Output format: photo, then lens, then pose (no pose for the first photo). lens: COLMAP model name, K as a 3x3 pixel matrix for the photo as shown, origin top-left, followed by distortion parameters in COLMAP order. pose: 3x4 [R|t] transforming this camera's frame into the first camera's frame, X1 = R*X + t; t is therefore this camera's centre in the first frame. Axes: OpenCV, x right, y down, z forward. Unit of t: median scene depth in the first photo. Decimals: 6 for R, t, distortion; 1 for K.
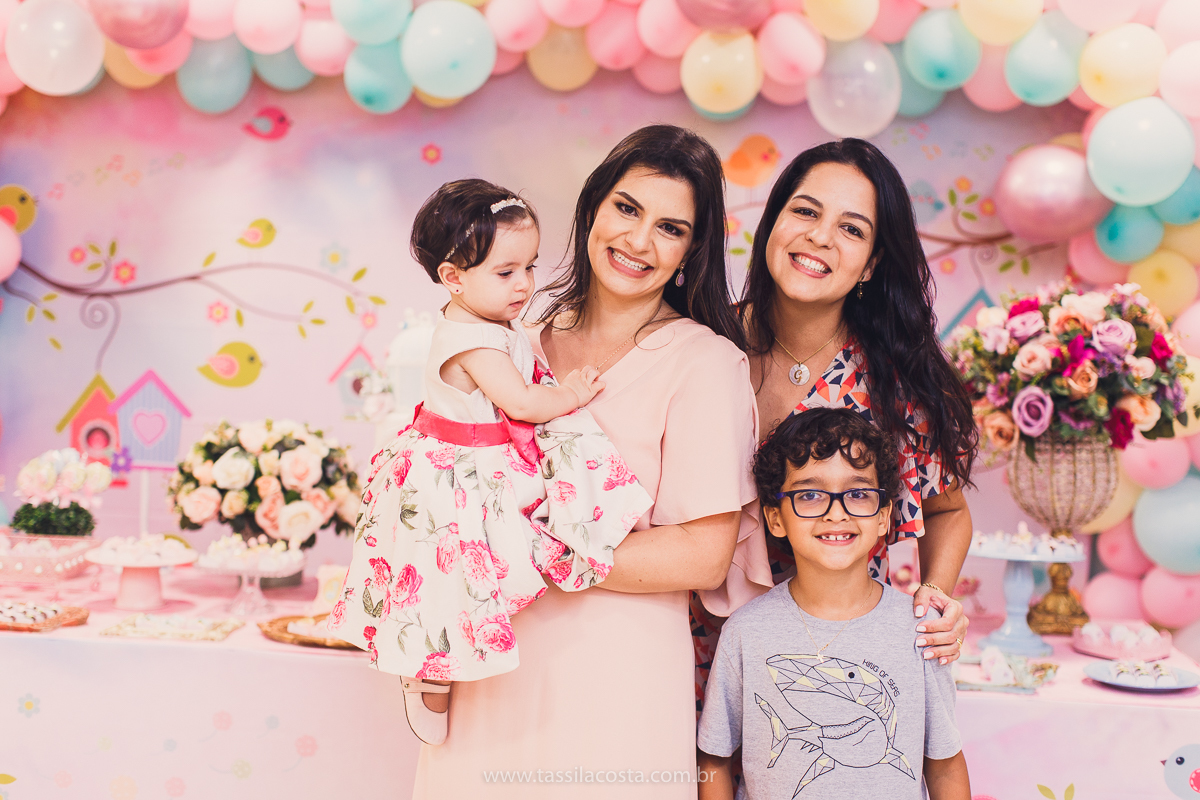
lens RADIAL K [[1732.6, 0, 603.8], [0, 1732.6, 390.8], [0, 0, 1]] dist [0.022398, 0.000000]
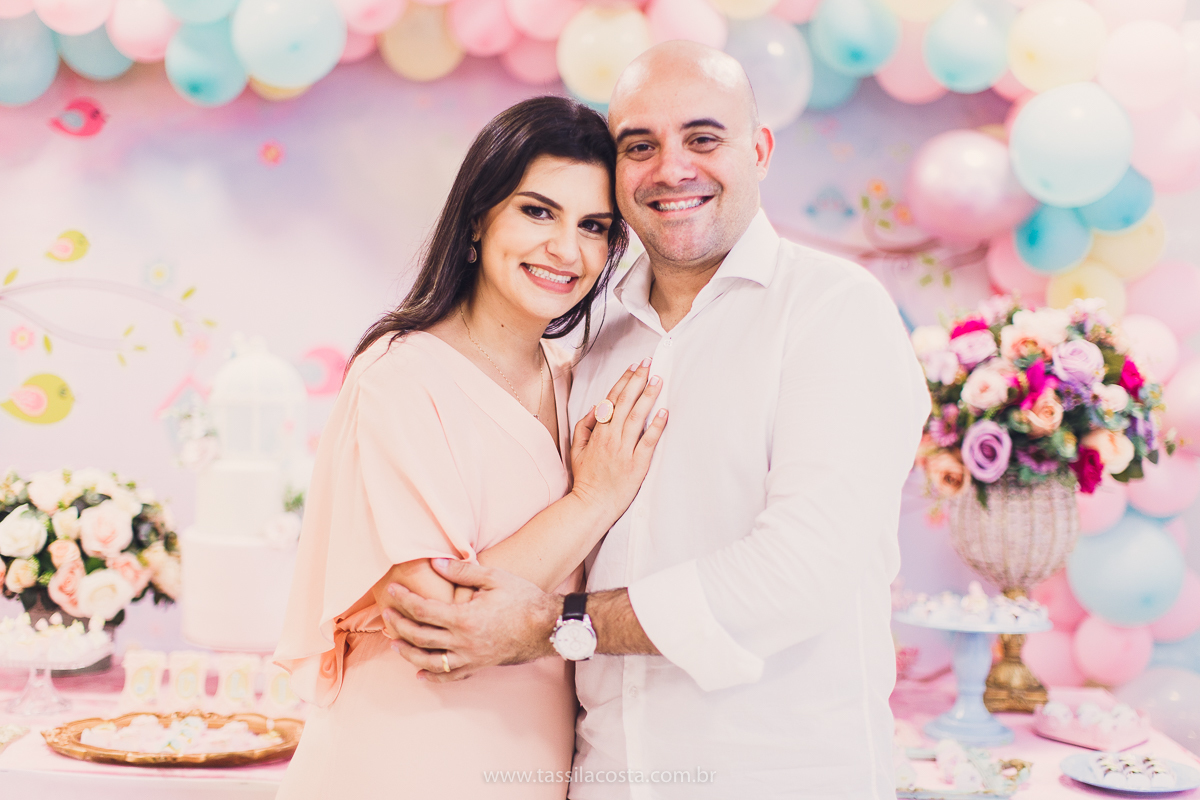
lens RADIAL K [[1732.6, 0, 578.6], [0, 1732.6, 399.5], [0, 0, 1]] dist [0.022398, 0.000000]
pose [[0.997910, -0.009539, 0.063919, -0.003194], [0.009853, 0.999941, -0.004593, -0.010864], [-0.063871, 0.005214, 0.997945, 0.165266]]
